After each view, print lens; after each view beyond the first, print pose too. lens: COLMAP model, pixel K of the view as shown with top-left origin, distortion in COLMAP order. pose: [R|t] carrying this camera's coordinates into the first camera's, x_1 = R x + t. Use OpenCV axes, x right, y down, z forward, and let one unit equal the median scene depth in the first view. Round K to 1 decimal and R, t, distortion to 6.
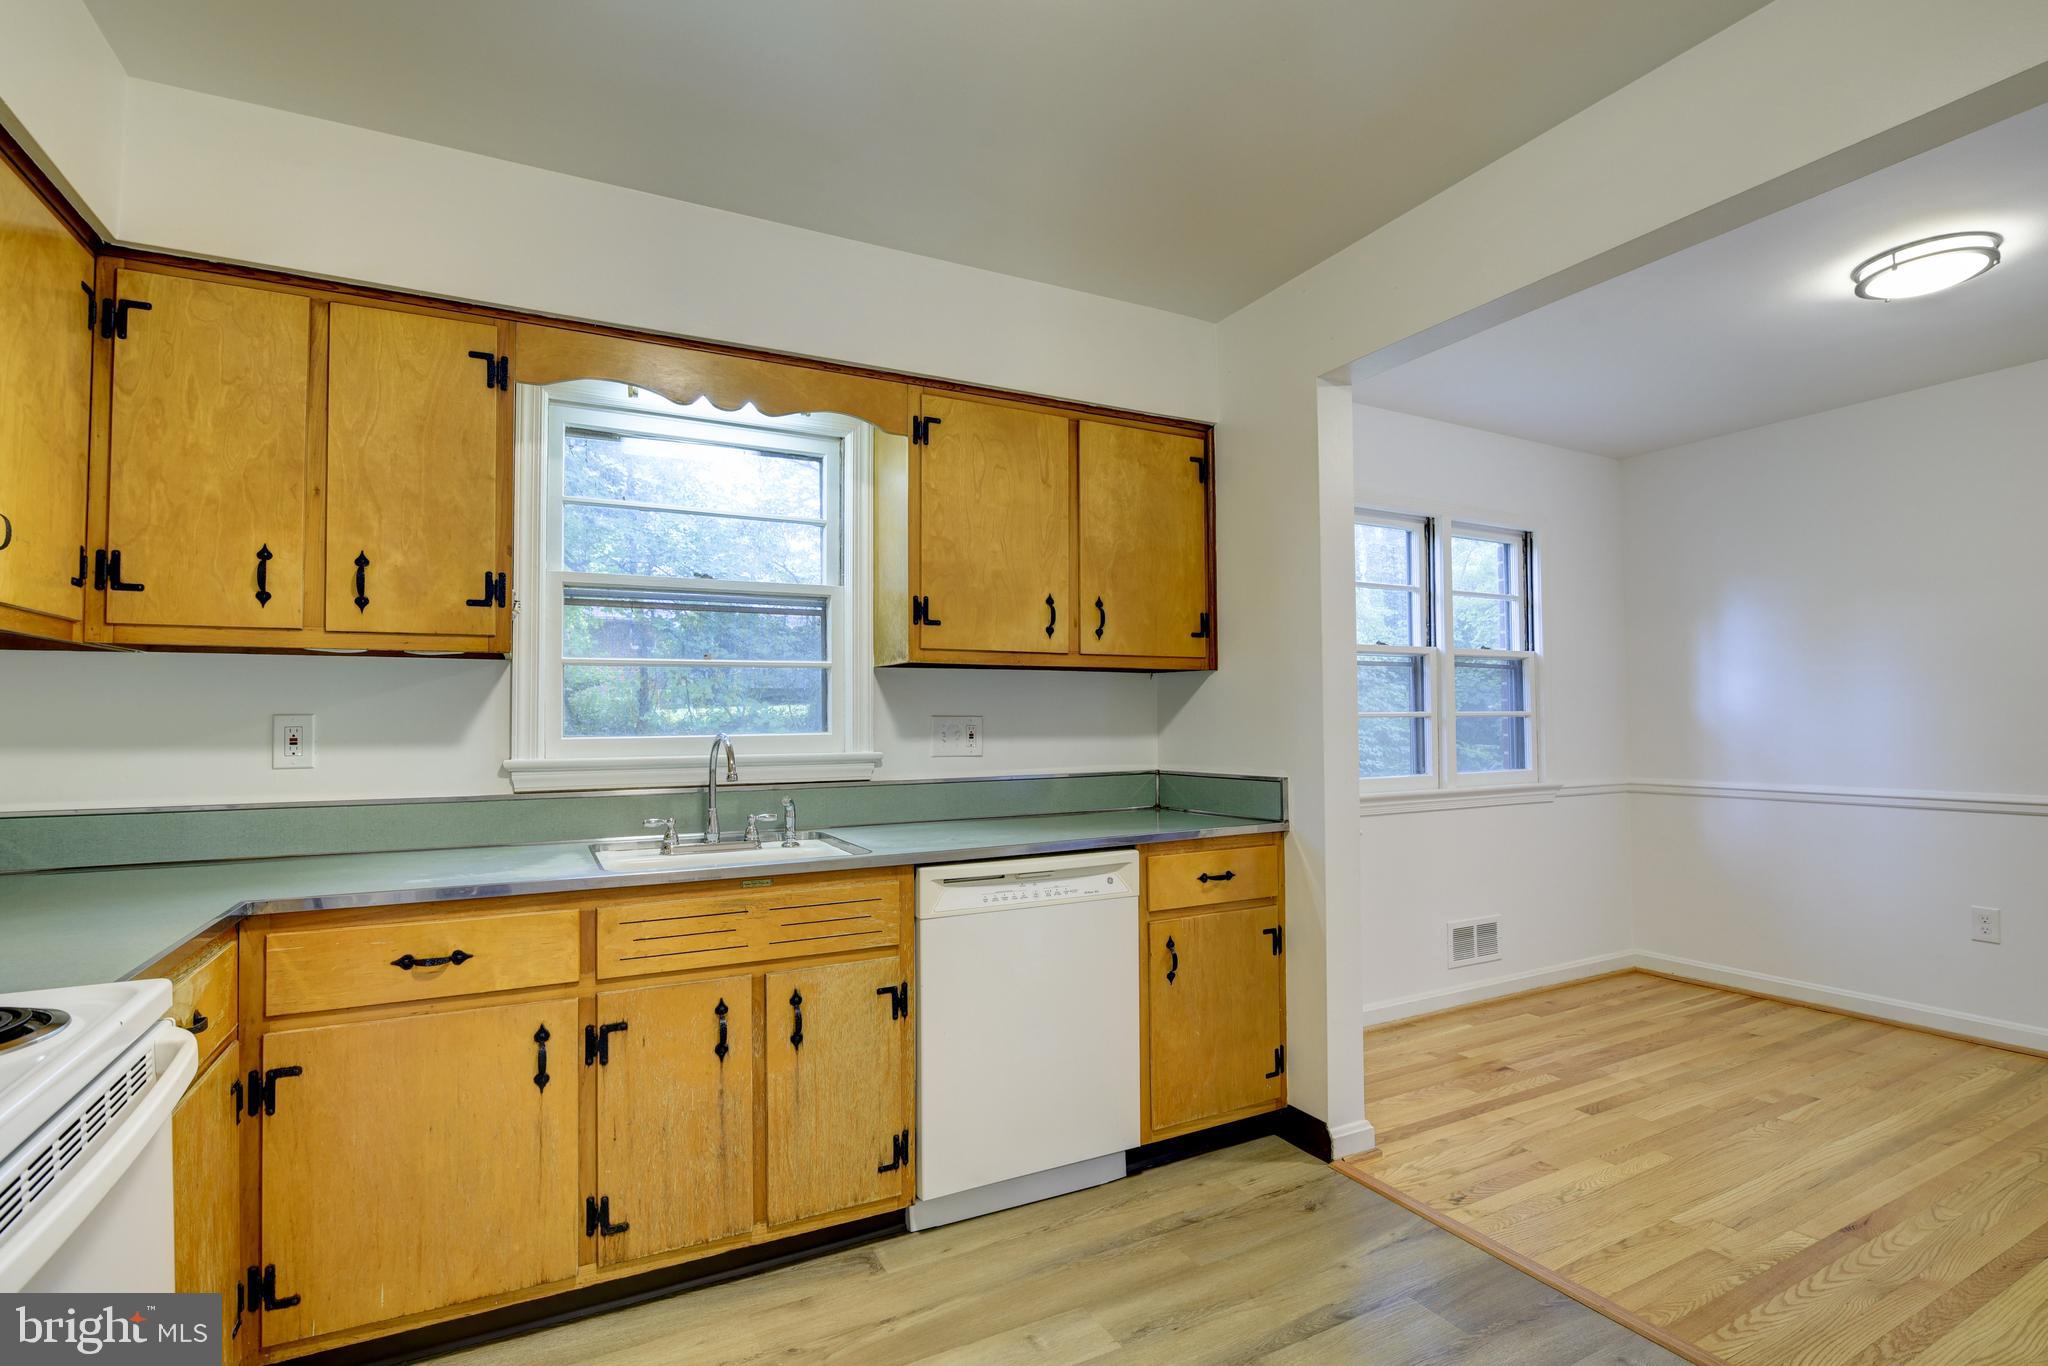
lens RADIAL K [[938.8, 0, 1027.6], [0, 938.8, 701.7], [0, 0, 1]] dist [-0.020711, 0.000946]
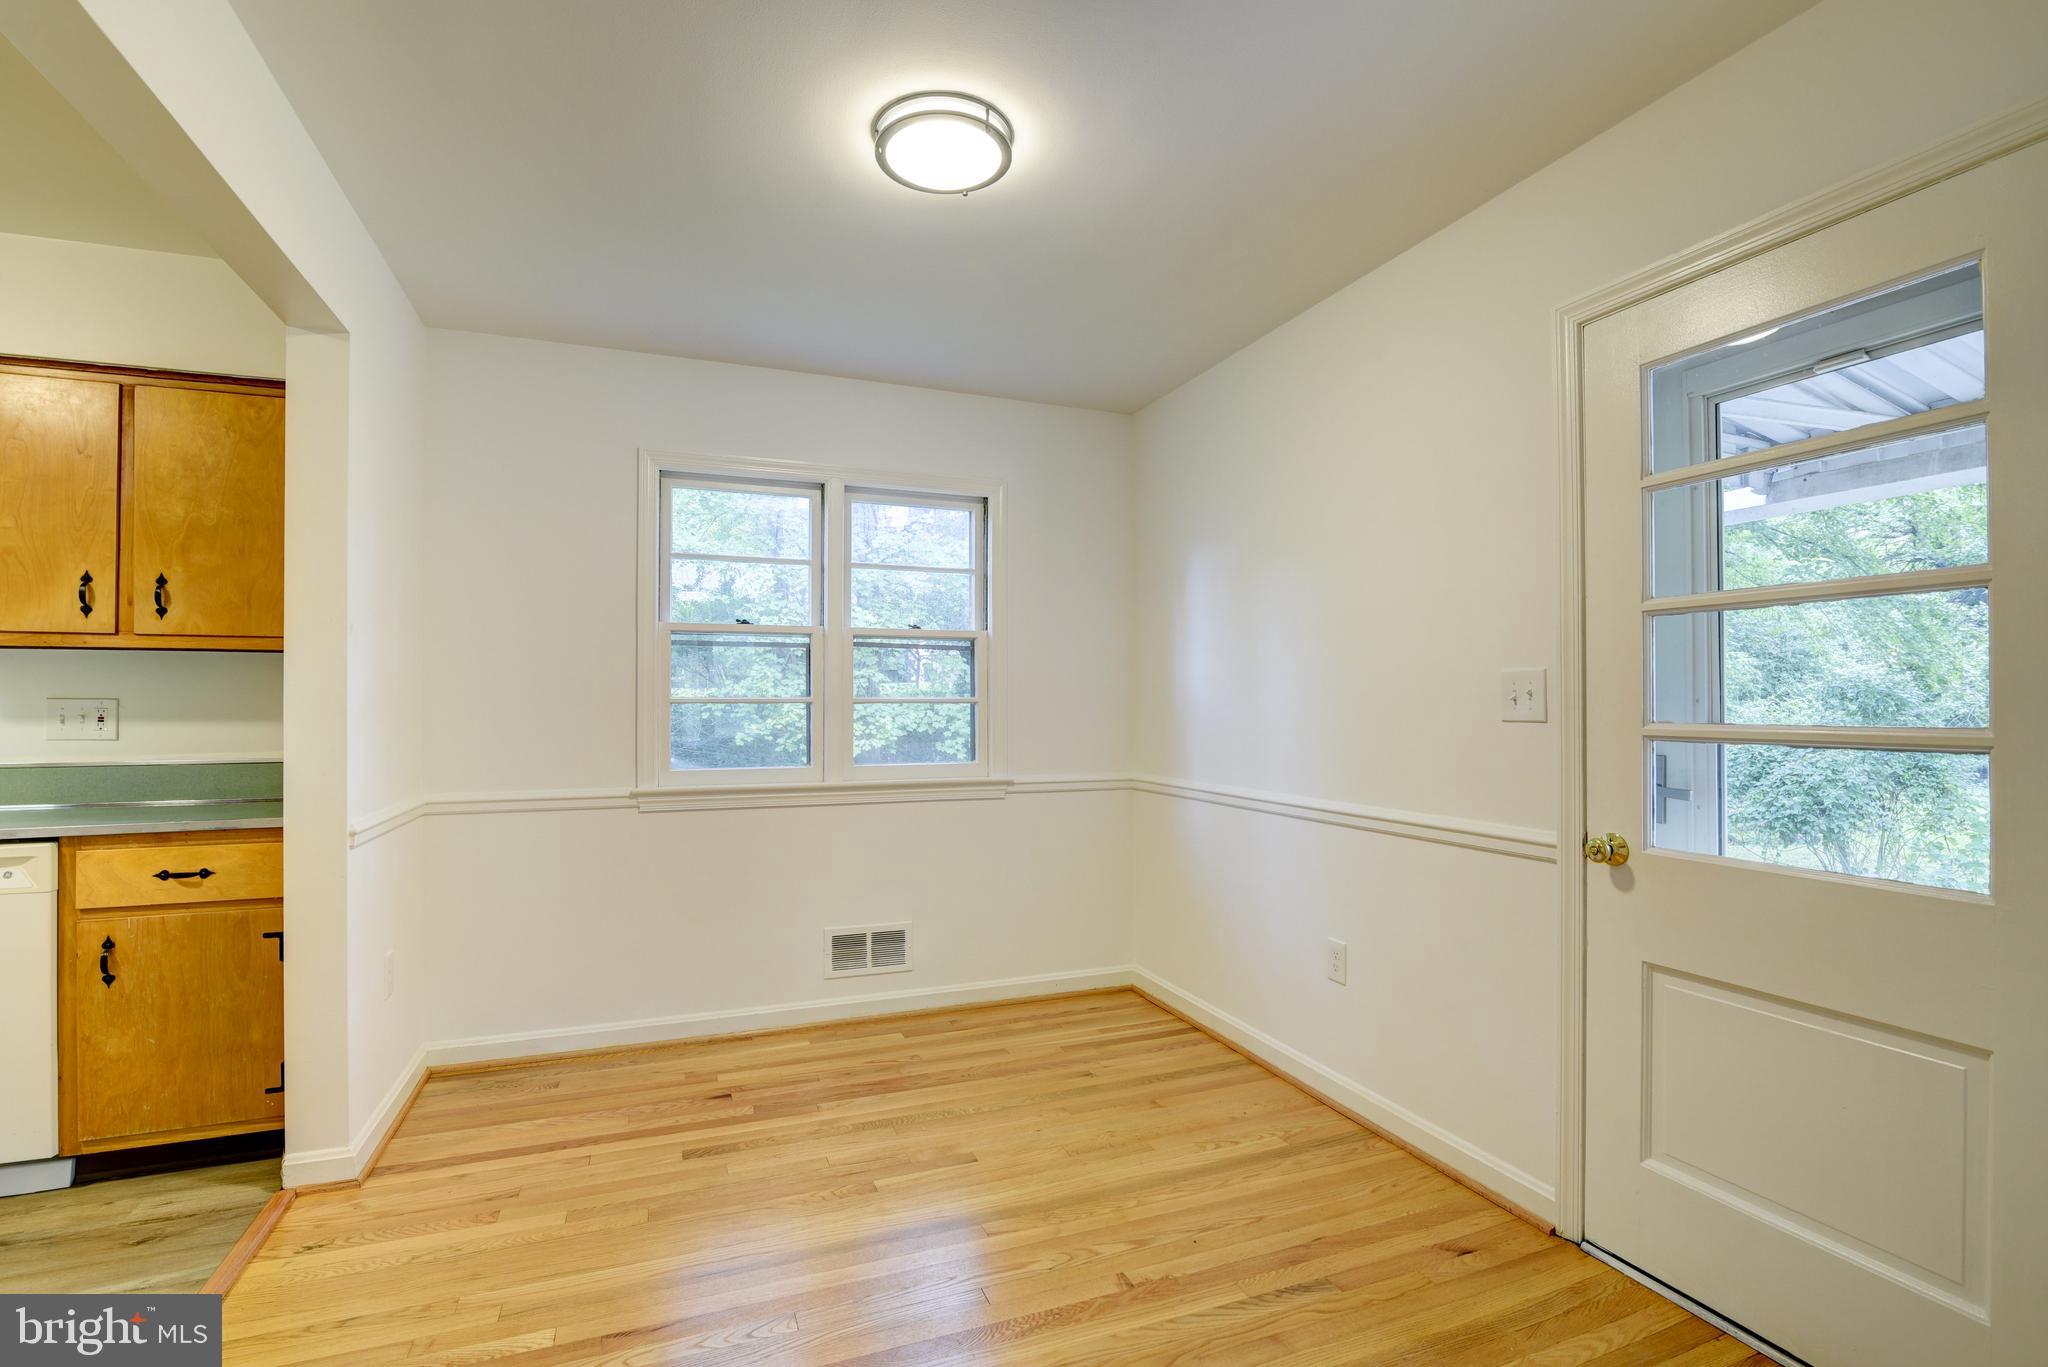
lens RADIAL K [[938.8, 0, 1027.7], [0, 938.8, 690.1], [0, 0, 1]] dist [-0.020711, 0.000946]
pose [[0.994718, 0.007813, -0.102349, 1.158733], [-0.006490, 0.999891, 0.013253, -0.013699], [0.102441, -0.012519, 0.994660, 0.185294]]
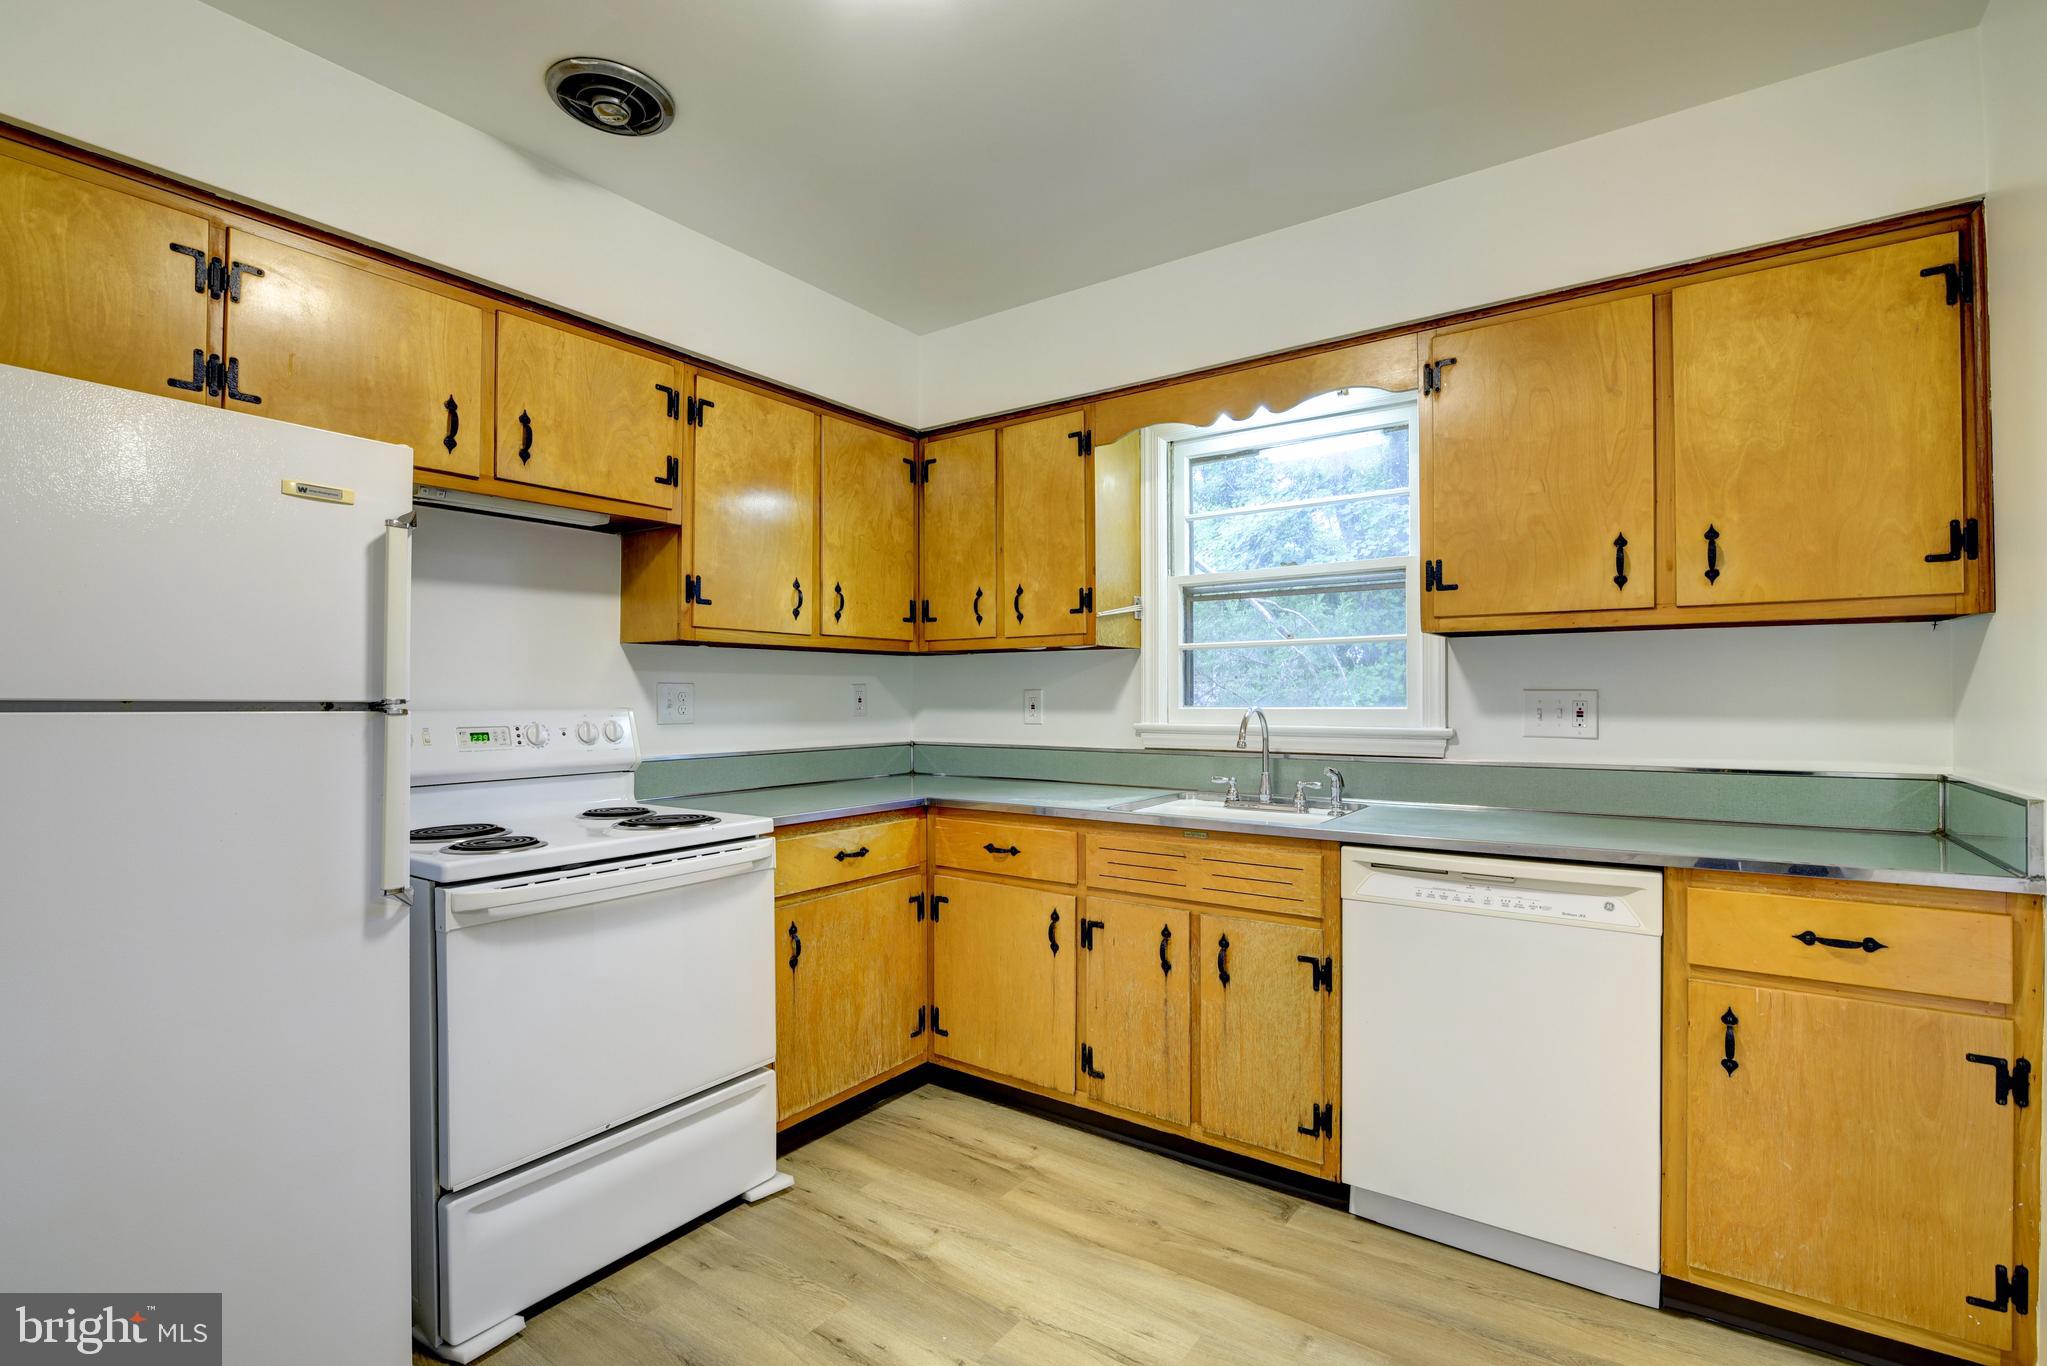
lens RADIAL K [[938.3, 0, 1023.1], [0, 938.3, 692.6], [0, 0, 1]] dist [-0.020711, 0.000946]
pose [[0.455594, 0.004353, -0.890177, 0.524799], [0.019496, 0.999699, 0.014867, -0.004230], [0.889974, -0.024129, 0.455372, 0.226030]]
